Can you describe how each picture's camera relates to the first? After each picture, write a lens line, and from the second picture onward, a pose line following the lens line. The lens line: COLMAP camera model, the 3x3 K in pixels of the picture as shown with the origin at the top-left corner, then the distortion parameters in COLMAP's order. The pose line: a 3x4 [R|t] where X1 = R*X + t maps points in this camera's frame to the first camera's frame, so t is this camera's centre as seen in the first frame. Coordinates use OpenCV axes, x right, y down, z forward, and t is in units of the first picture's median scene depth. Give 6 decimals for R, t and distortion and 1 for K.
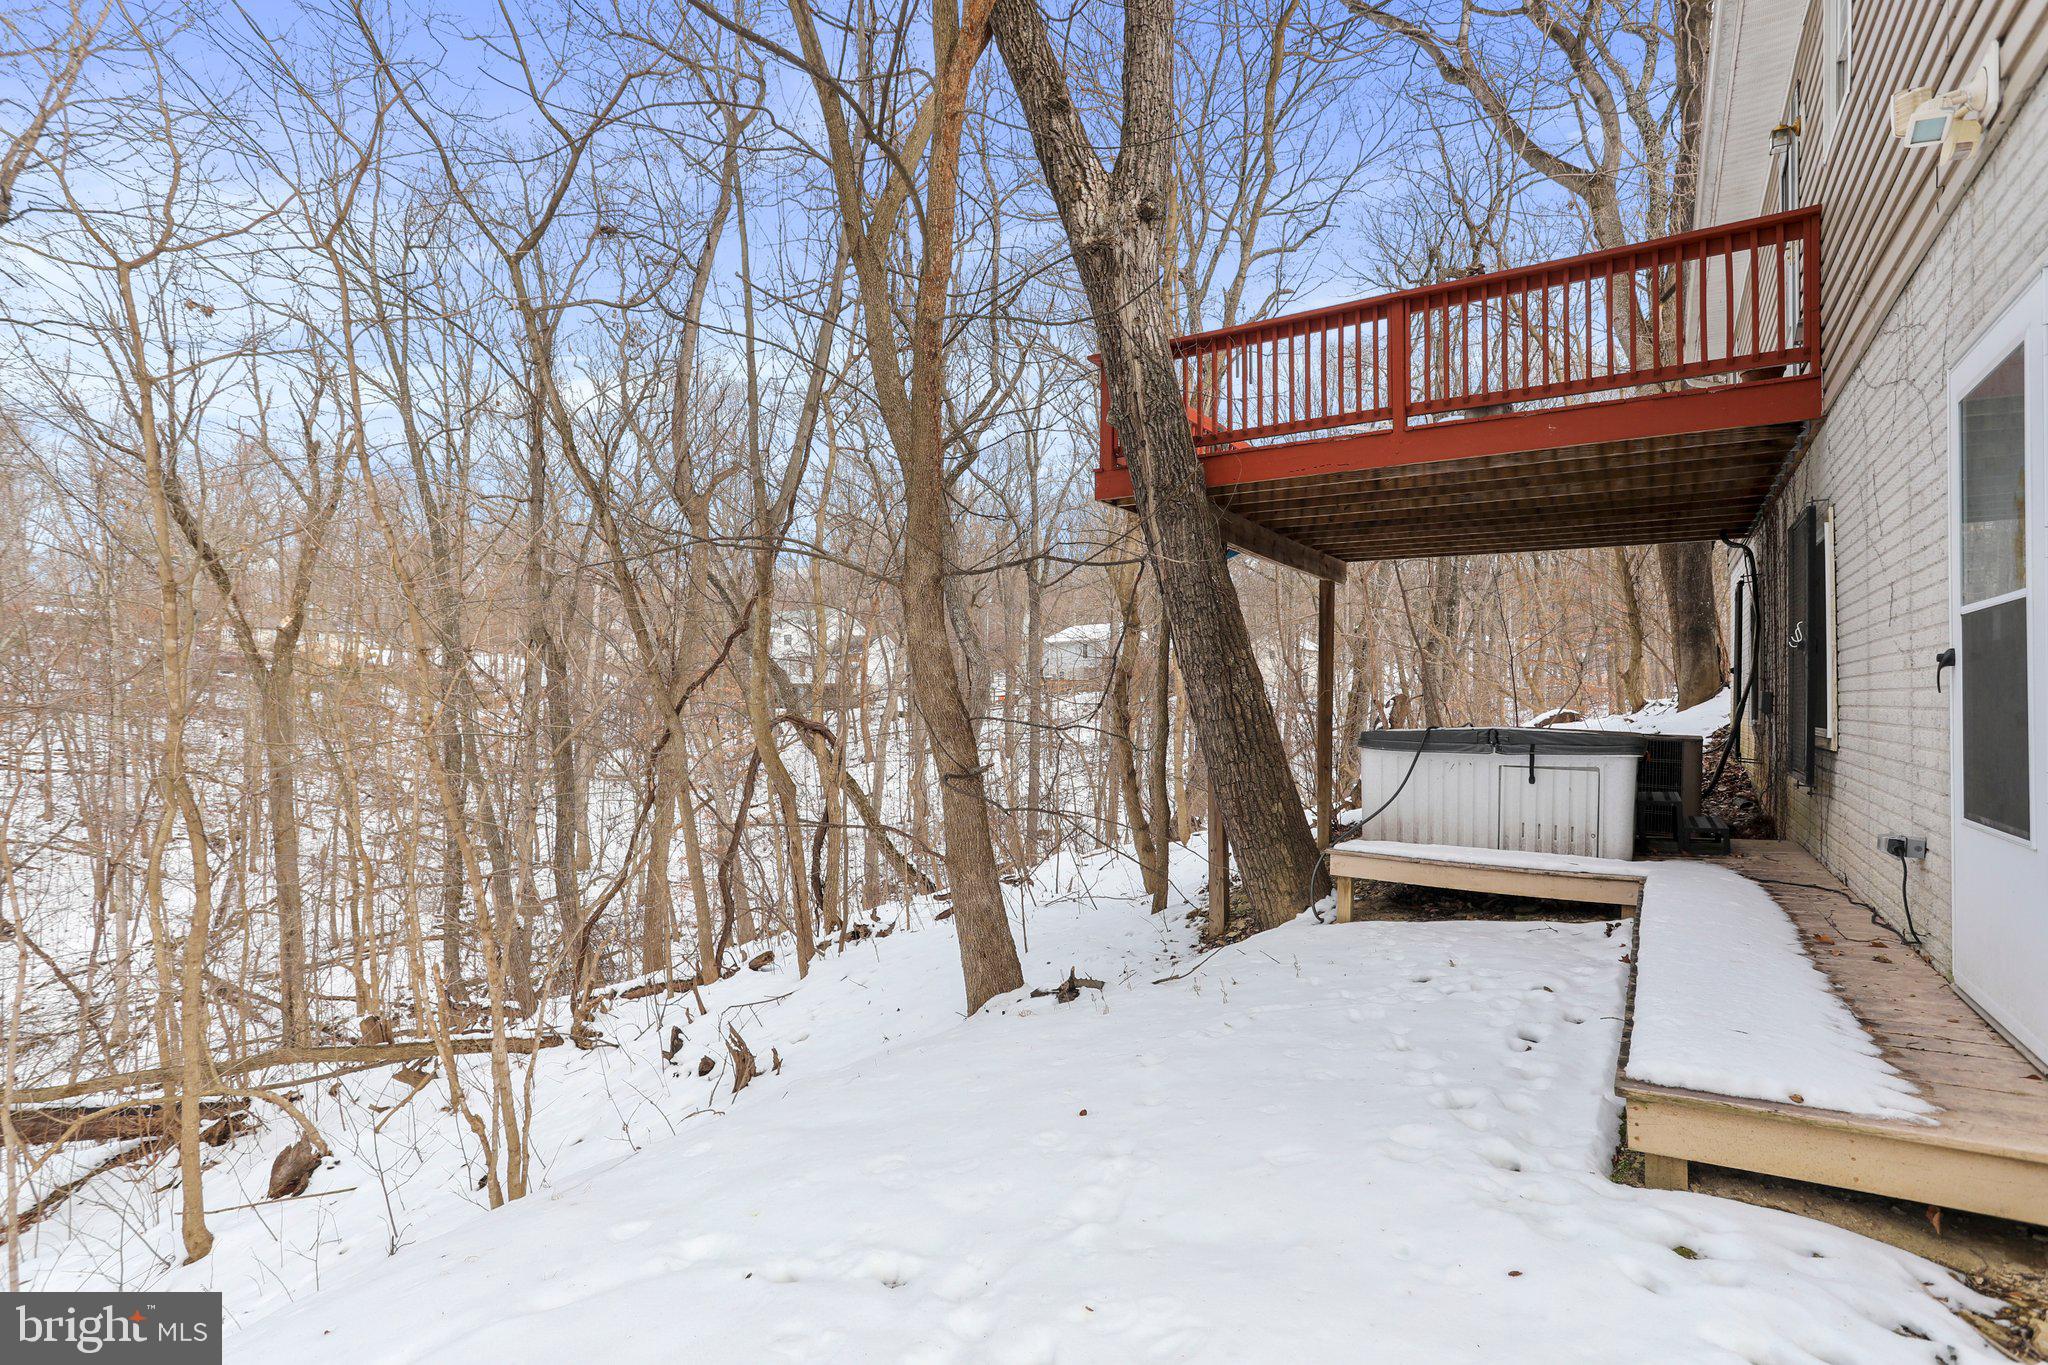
lens RADIAL K [[991.3, 0, 1026.6], [0, 991.3, 688.0], [0, 0, 1]] dist [-0.030663, 0.014075]
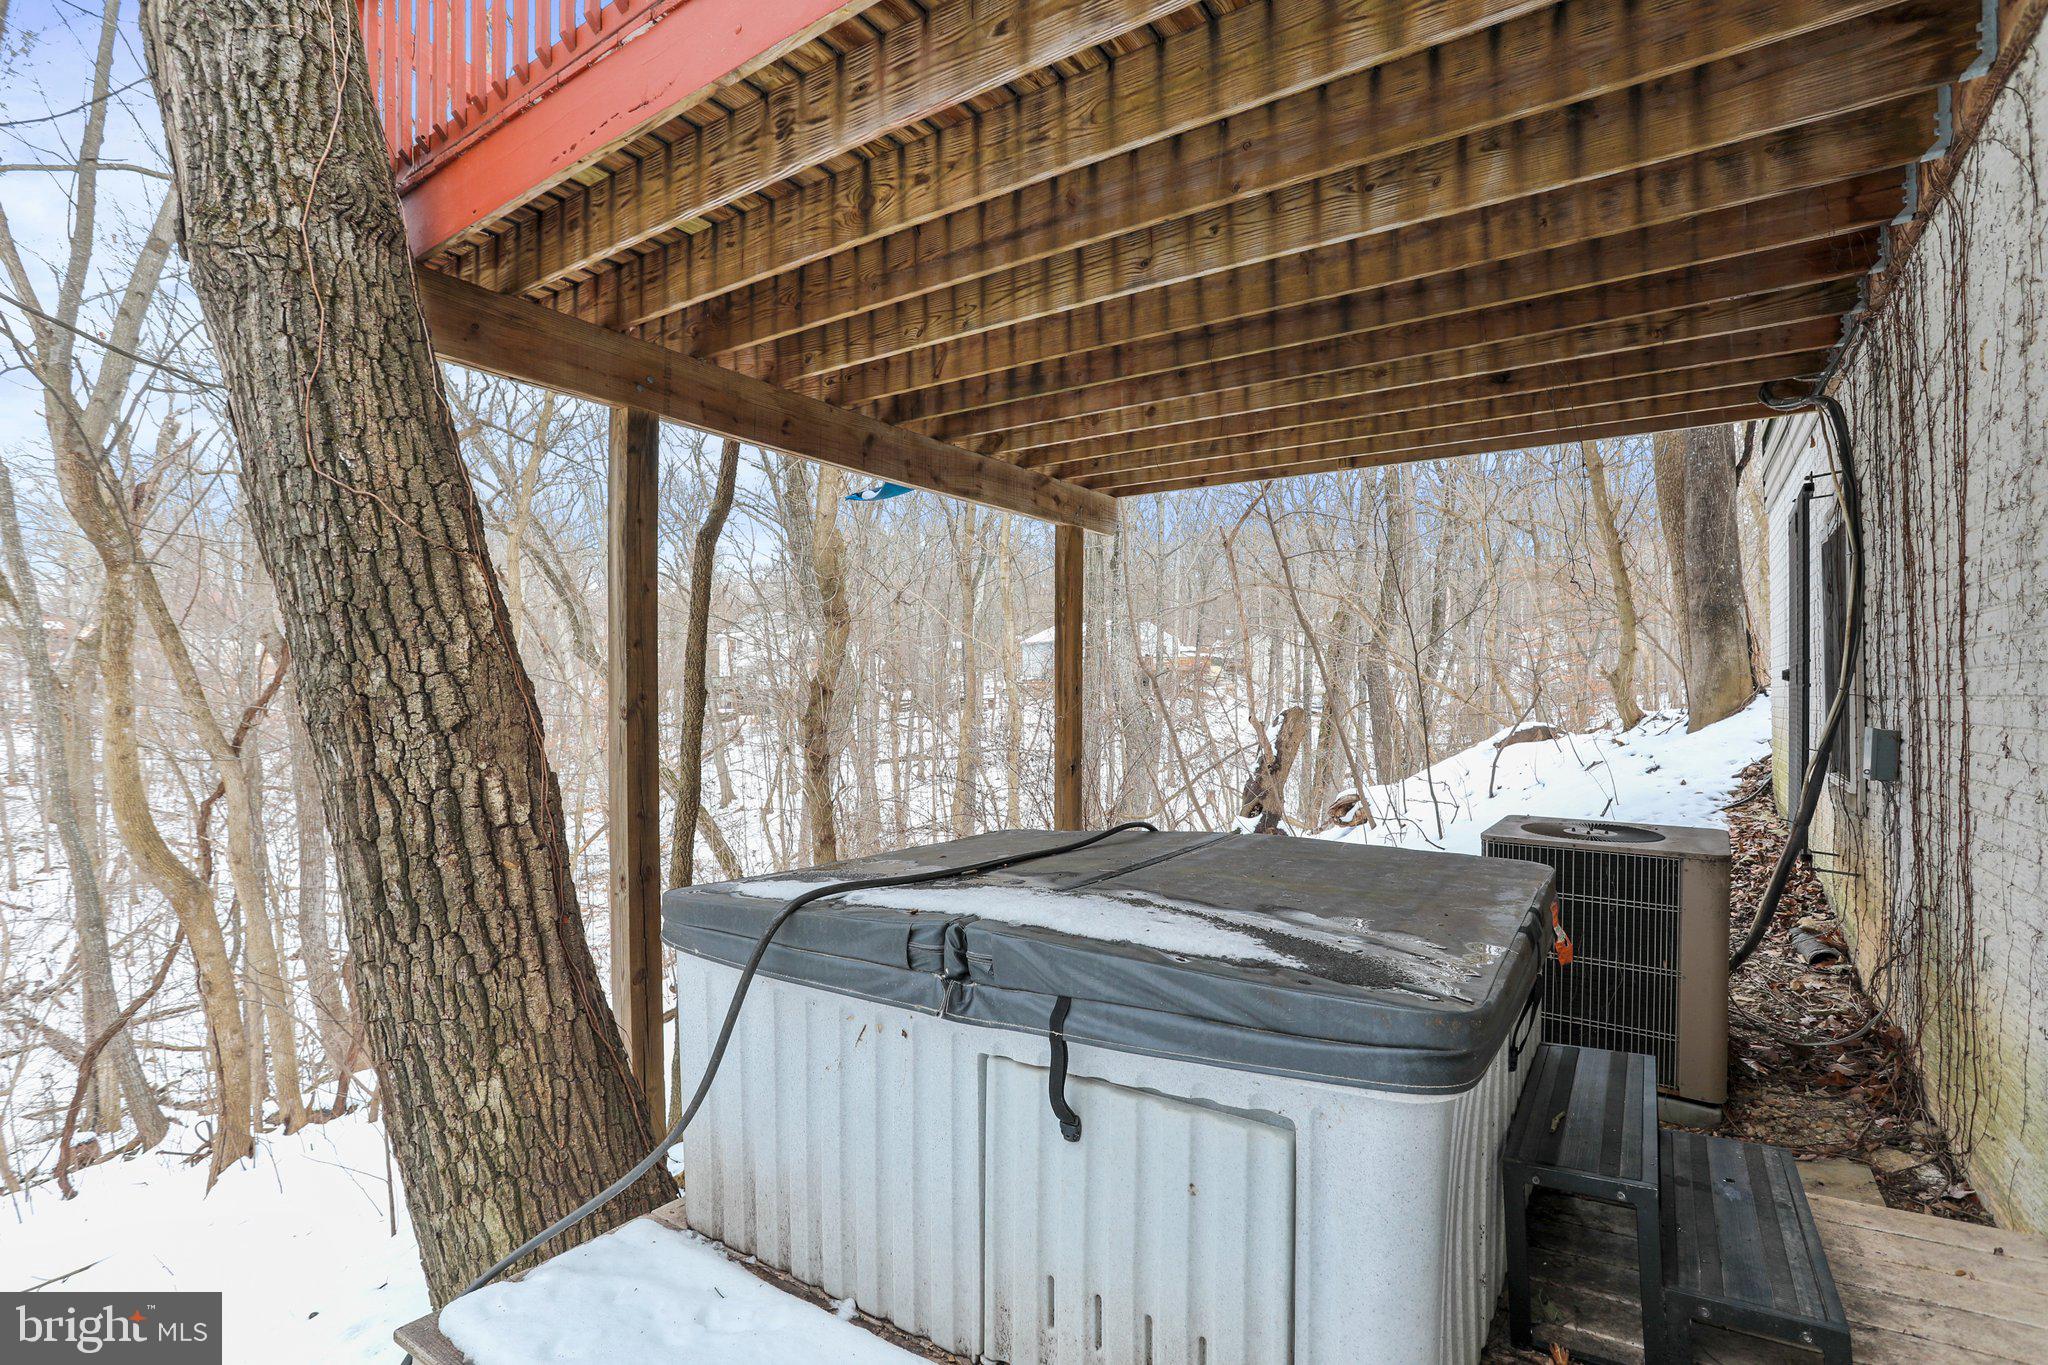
lens RADIAL K [[991.3, 0, 1018.4], [0, 991.3, 683.9], [0, 0, 1]] dist [-0.030663, 0.014075]
pose [[0.999685, -0.013455, -0.021165, 0.234603], [0.013356, 0.999899, -0.004850, -0.010783], [0.021228, 0.004565, 0.999764, 0.340329]]
